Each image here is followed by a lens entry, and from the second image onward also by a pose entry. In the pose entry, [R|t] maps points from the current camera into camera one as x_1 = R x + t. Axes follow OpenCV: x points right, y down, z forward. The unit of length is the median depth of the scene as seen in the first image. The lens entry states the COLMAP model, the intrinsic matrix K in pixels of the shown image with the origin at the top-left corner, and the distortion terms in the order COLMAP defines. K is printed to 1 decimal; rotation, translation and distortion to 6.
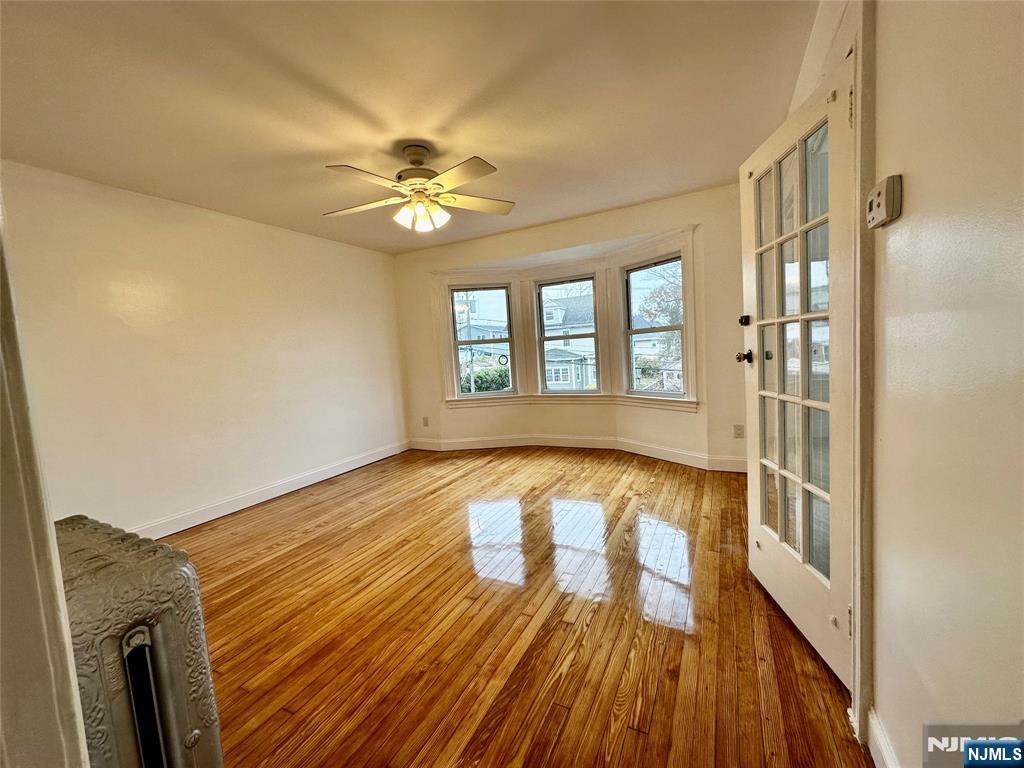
lens RADIAL K [[410.4, 0, 516.7], [0, 410.4, 384.5], [0, 0, 1]] dist [-0.003830, 0.000396]
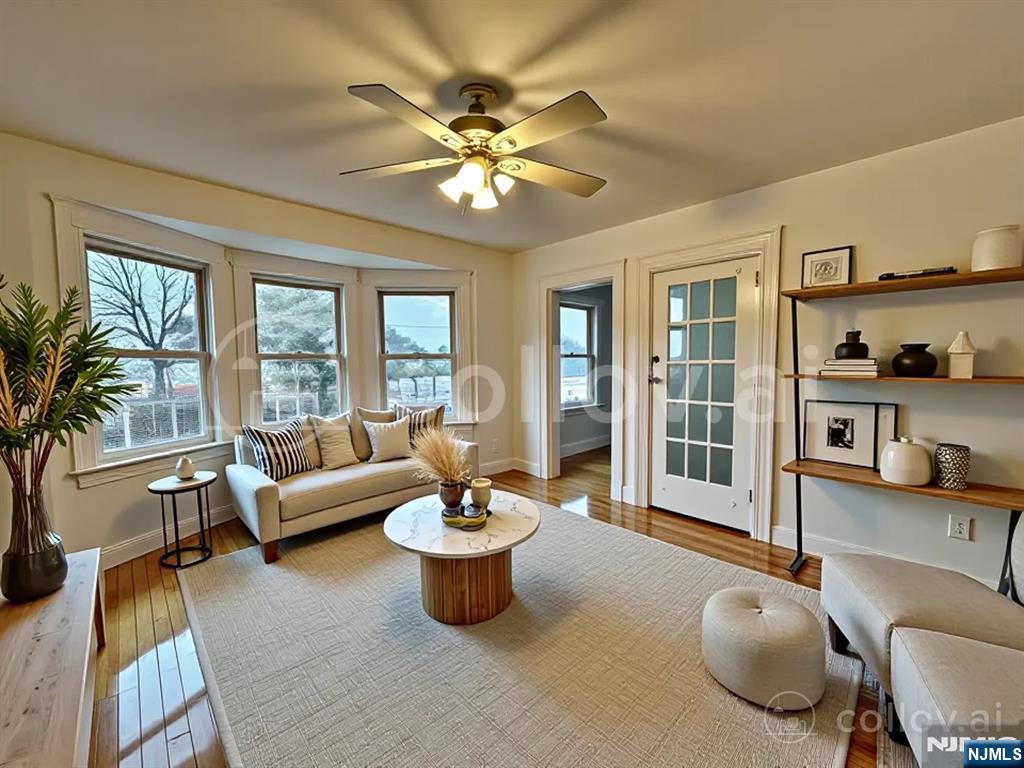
lens RADIAL K [[411.0, 0, 512.0], [0, 411.0, 380.6], [0, 0, 1]] dist [-0.000134, 0.000018]
pose [[0.328509, -0.000958, 0.944500, -0.895540], [0.072417, 0.997081, -0.024176, -0.065254], [-0.941720, 0.076340, 0.327620, 0.843665]]
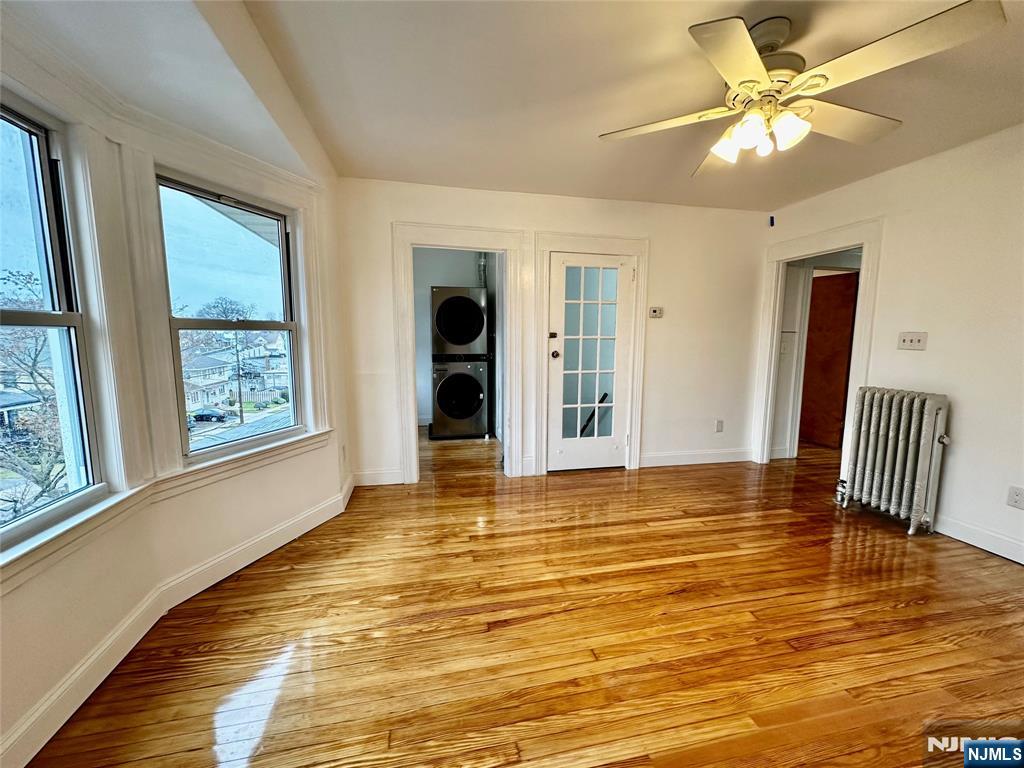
lens RADIAL K [[410.4, 0, 510.0], [0, 410.4, 385.3], [0, 0, 1]] dist [-0.003830, 0.000396]
pose [[-0.627989, -0.033289, 0.777510, -0.515526], [0.100756, 0.987198, 0.123647, -0.146807], [-0.771672, 0.155988, -0.616595, 1.816336]]
